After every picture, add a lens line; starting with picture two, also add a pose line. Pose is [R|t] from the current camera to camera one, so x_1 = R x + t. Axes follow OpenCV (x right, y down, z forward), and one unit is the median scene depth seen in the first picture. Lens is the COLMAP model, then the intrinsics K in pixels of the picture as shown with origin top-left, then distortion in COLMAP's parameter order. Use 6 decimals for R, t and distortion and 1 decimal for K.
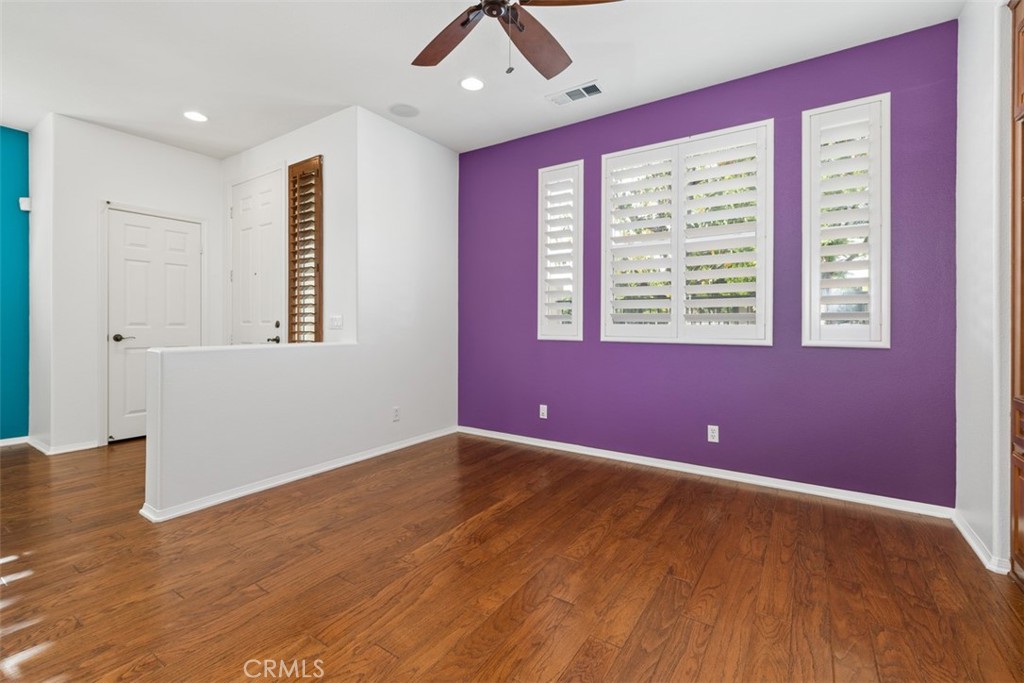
lens RADIAL K [[443.7, 0, 512.0], [0, 443.7, 325.3], [0, 0, 1]] dist [-0.000876, -0.000302]
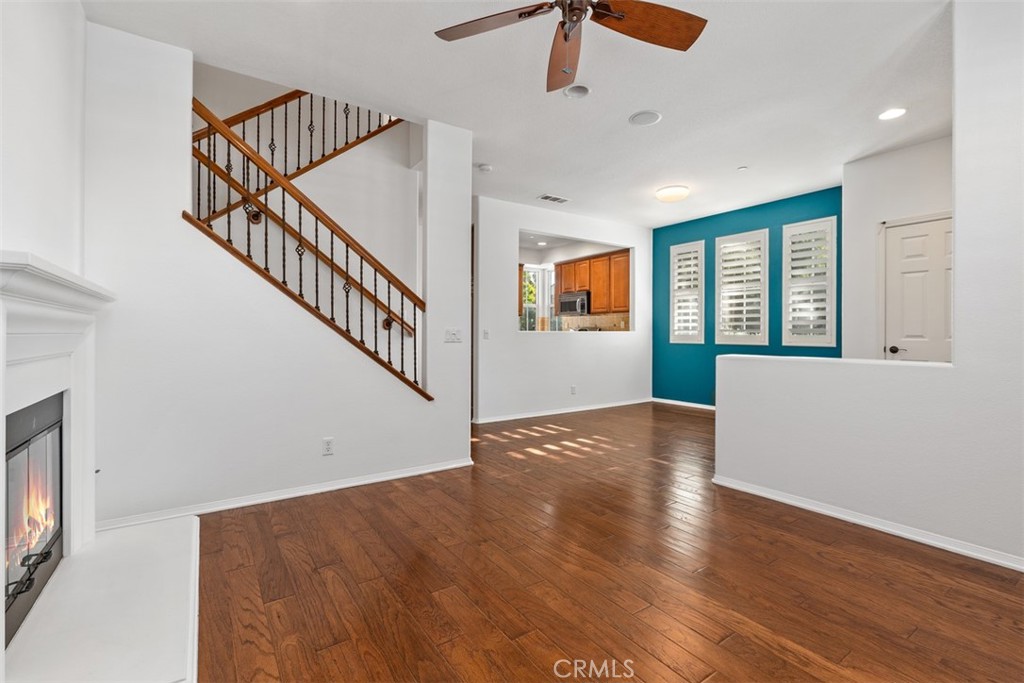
lens RADIAL K [[443.7, 0, 511.5], [0, 443.7, 336.3], [0, 0, 1]] dist [-0.000876, -0.000302]
pose [[-0.361712, 0.001452, -0.932289, 0.579047], [-0.005199, 0.999980, 0.003575, -0.003039], [0.932275, 0.006140, -0.361697, 0.770641]]
